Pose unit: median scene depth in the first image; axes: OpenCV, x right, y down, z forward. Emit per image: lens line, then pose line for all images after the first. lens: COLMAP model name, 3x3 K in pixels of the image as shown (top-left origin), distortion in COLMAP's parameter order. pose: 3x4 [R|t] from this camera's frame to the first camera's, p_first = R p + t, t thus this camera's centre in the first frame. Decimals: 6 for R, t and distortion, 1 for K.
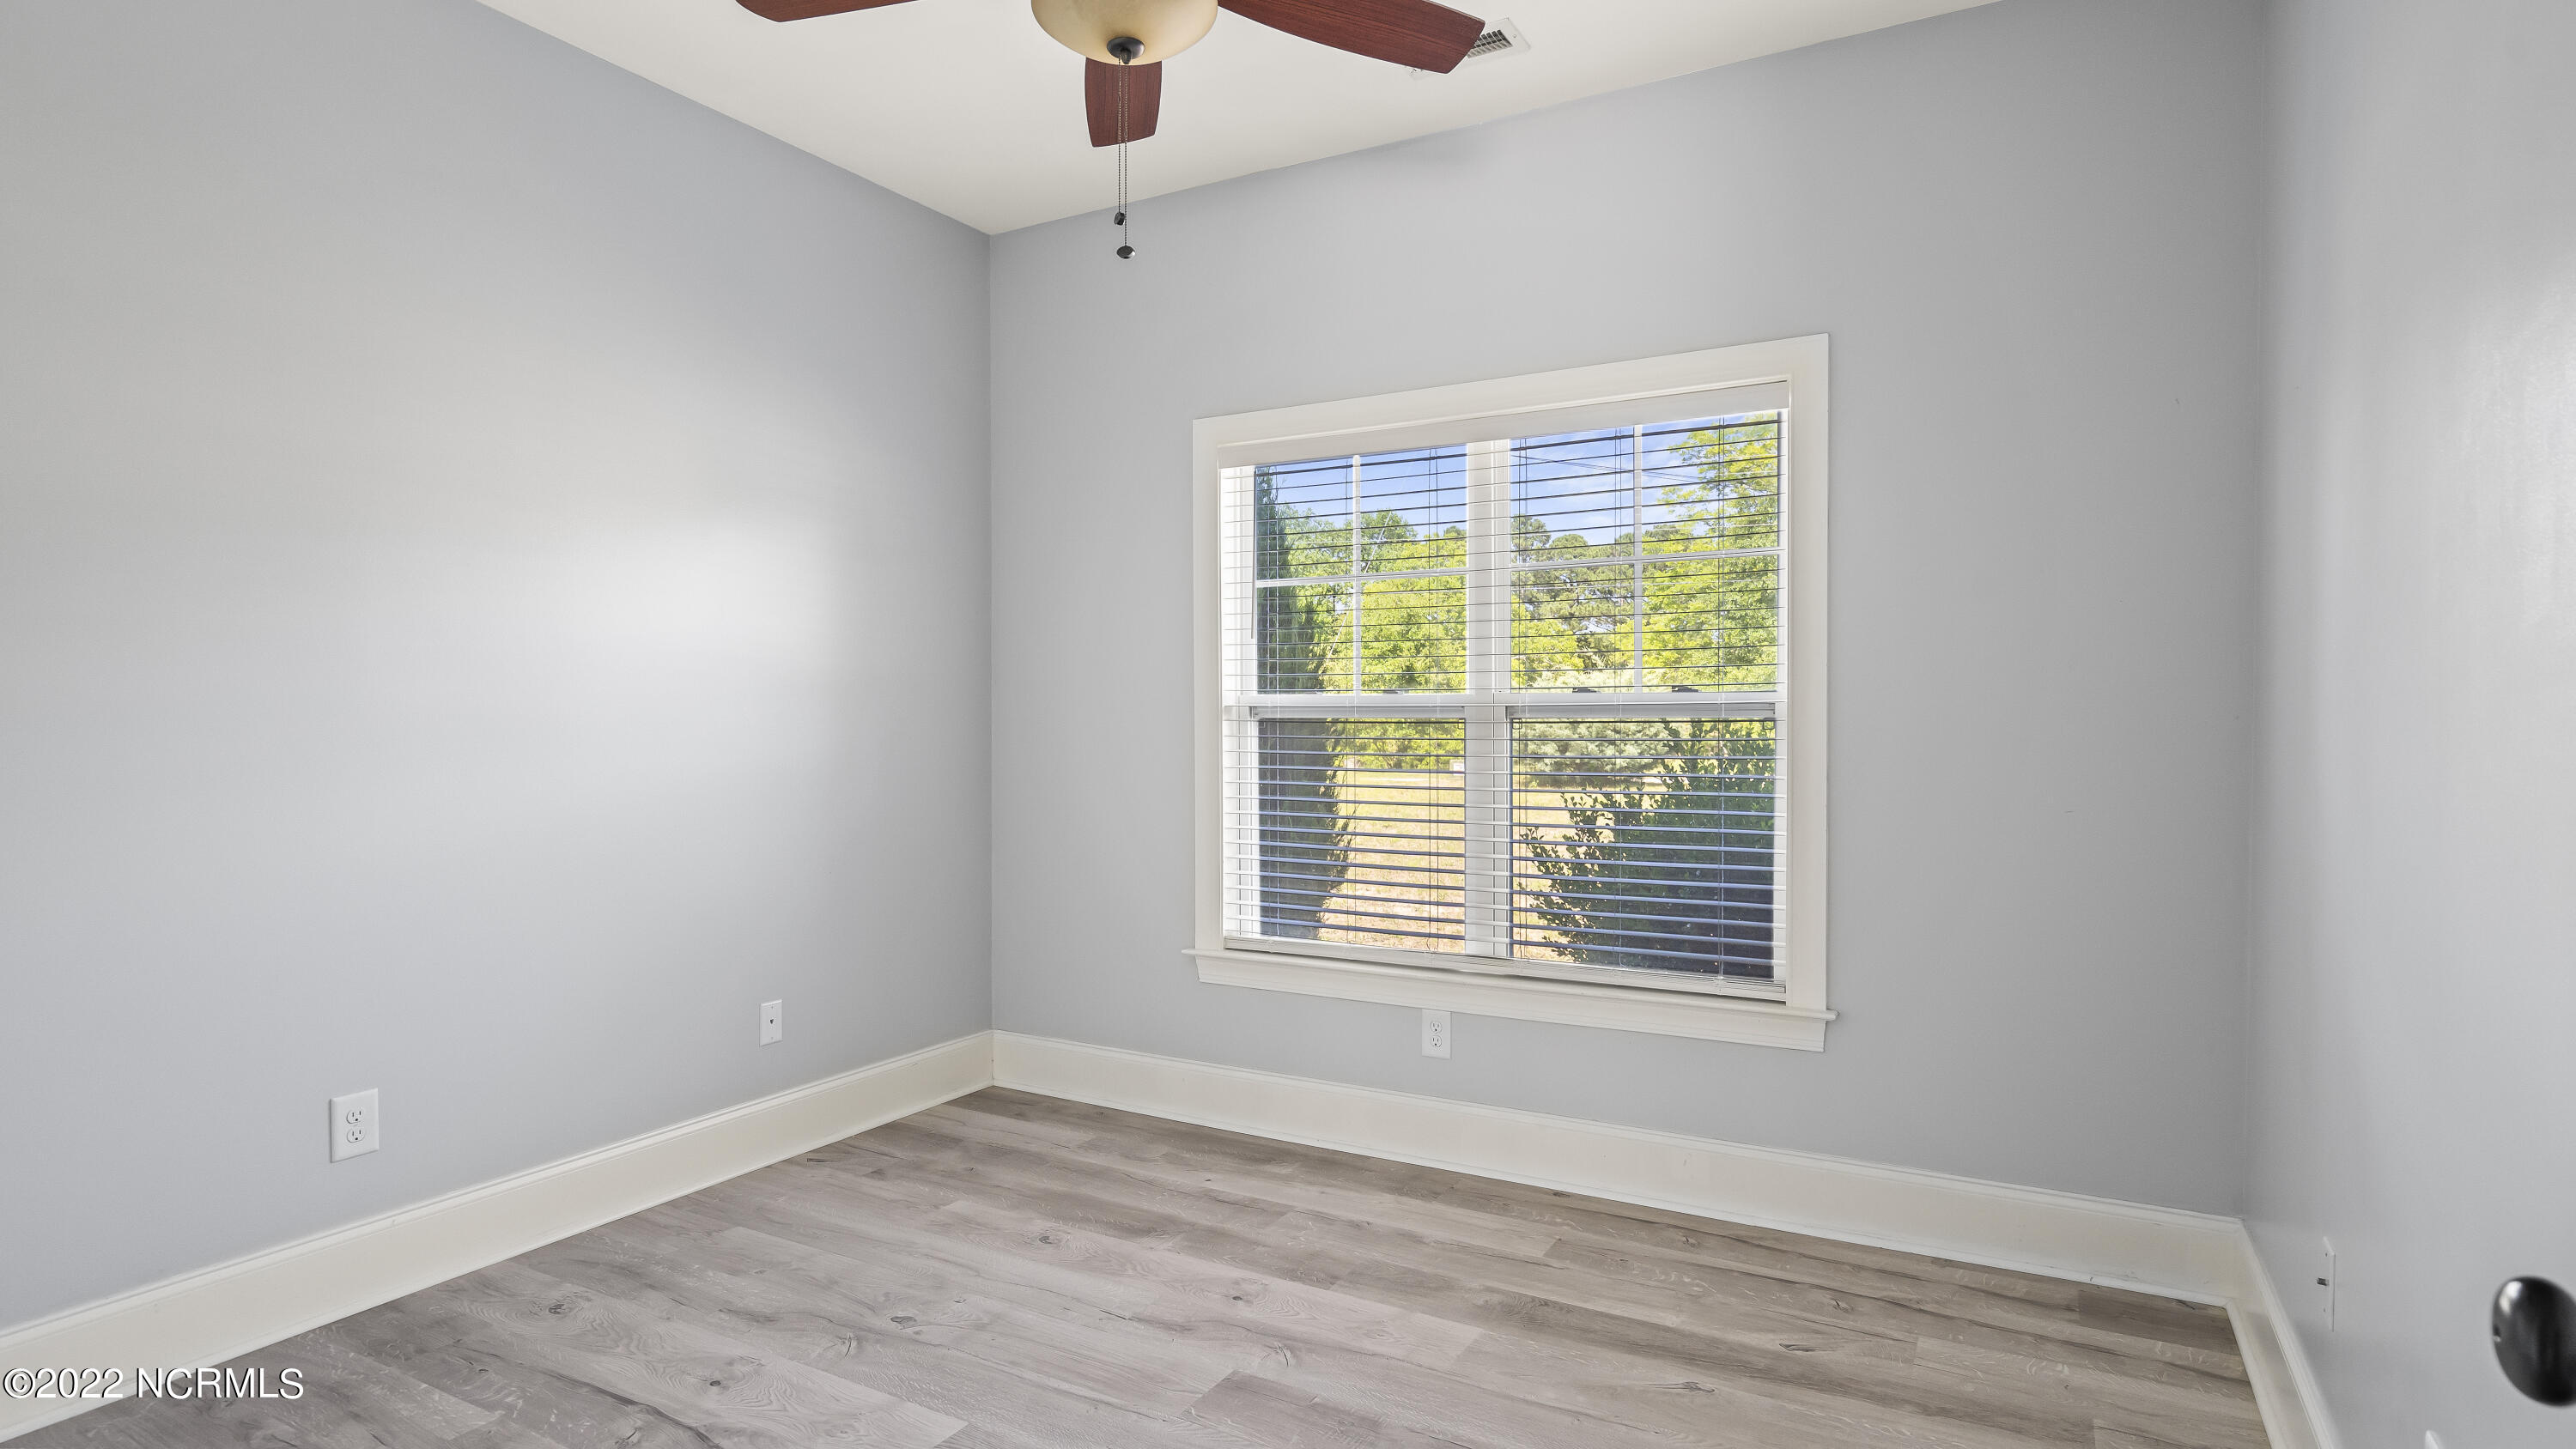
lens RADIAL K [[1340.1, 0, 1288.0], [0, 1340.1, 724.5], [0, 0, 1]] dist [-0.001719, -0.000300]
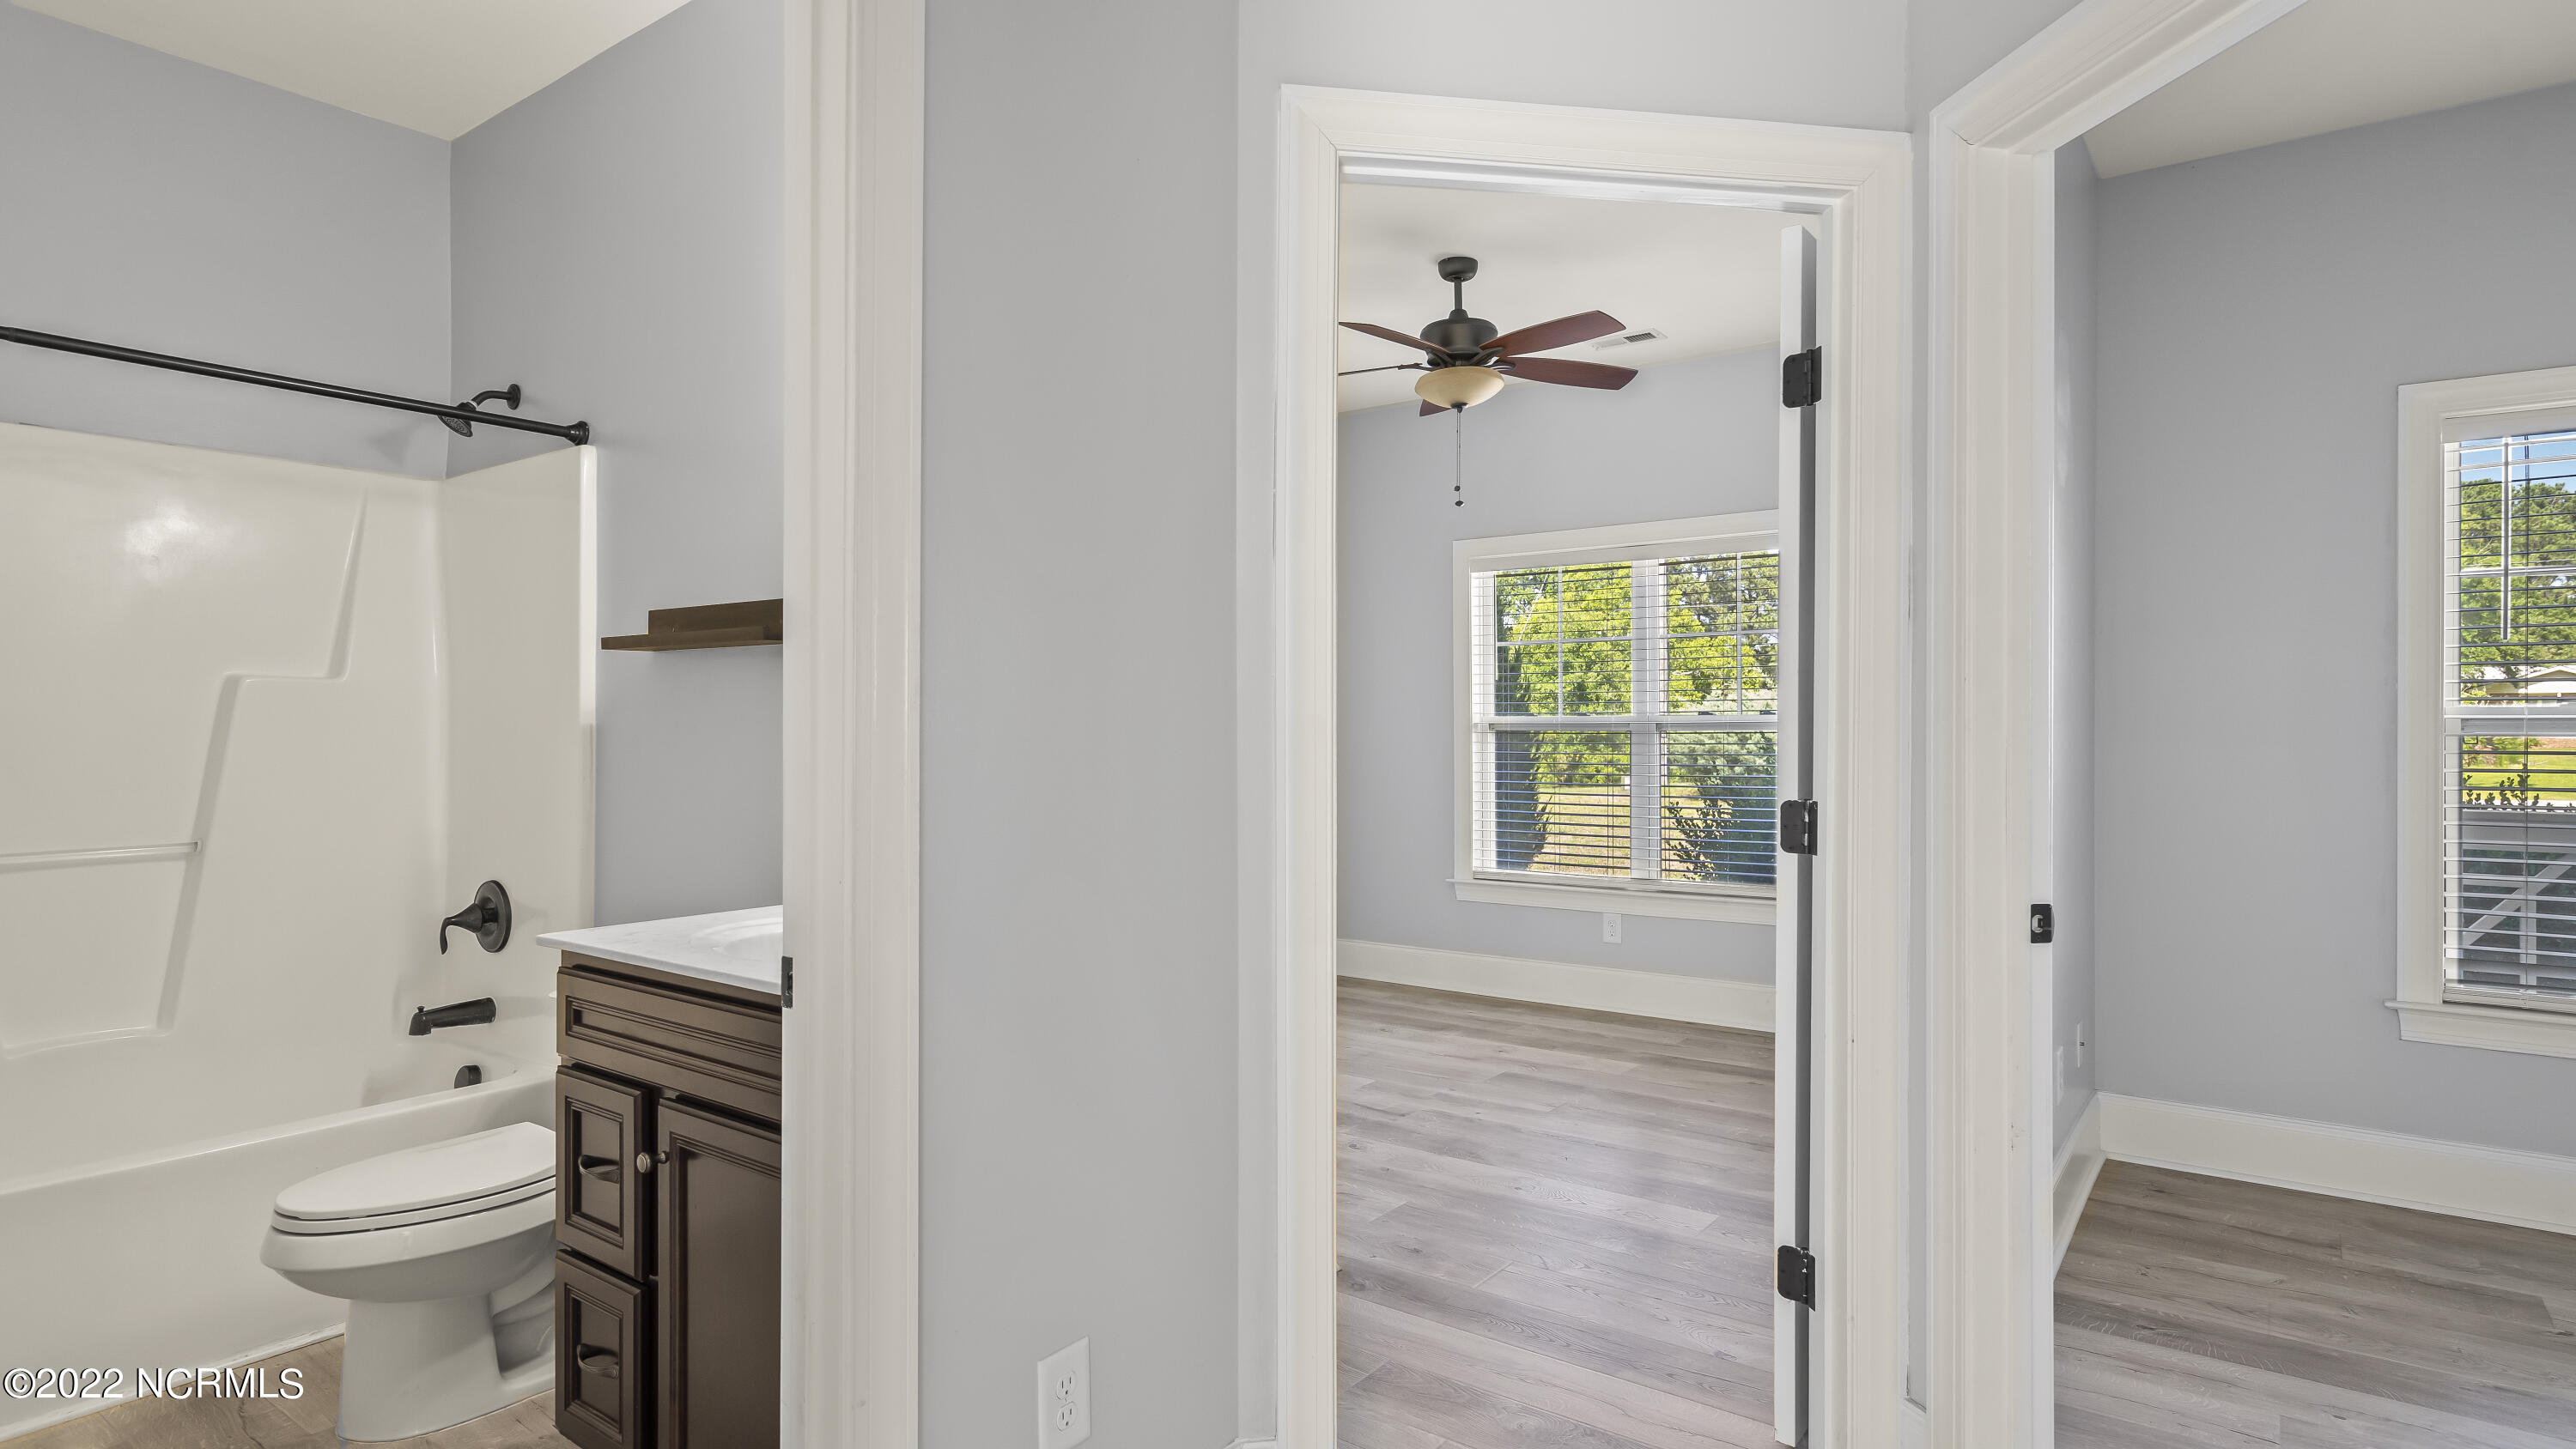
lens RADIAL K [[1340.1, 0, 1288.0], [0, 1340.1, 724.5], [0, 0, 1]] dist [-0.001719, -0.000300]
pose [[0.992417, -0.000413, -0.122915, -0.069934], [-0.001066, 0.999928, -0.011973, 0.006721], [0.122911, 0.012013, 0.992345, -0.581559]]
